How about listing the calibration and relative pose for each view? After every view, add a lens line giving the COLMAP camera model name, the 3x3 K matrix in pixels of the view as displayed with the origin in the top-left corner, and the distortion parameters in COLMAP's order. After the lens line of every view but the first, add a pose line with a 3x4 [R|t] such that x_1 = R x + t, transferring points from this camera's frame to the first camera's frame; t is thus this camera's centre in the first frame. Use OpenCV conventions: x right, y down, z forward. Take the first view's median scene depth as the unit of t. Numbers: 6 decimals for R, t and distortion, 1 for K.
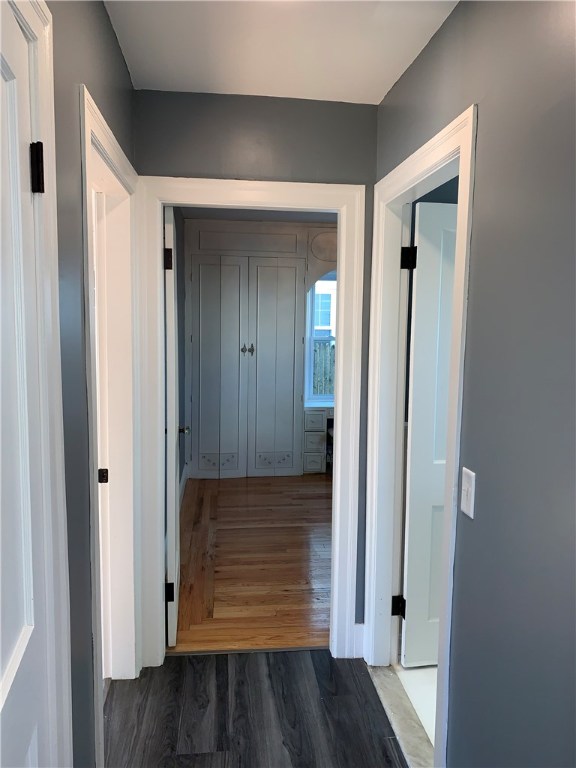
lens RADIAL K [[585.5, 0, 290.1], [0, 585.5, 377.1], [0, 0, 1]] dist [0.043095, -0.051611]
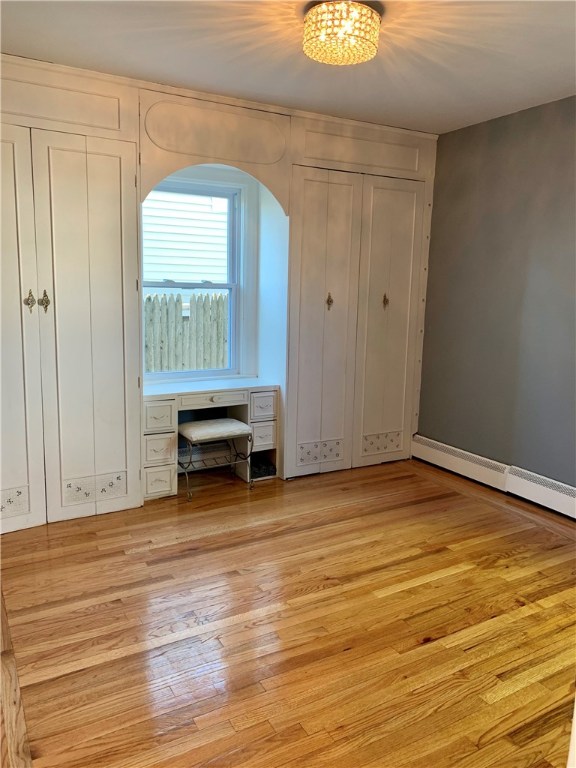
lens RADIAL K [[585.5, 0, 290.1], [0, 585.5, 377.1], [0, 0, 1]] dist [0.043095, -0.051611]
pose [[0.916078, -0.051324, 0.397702, -0.078546], [0.021835, 0.996688, 0.078328, -0.013356], [-0.400405, -0.063071, 0.914165, 0.387060]]
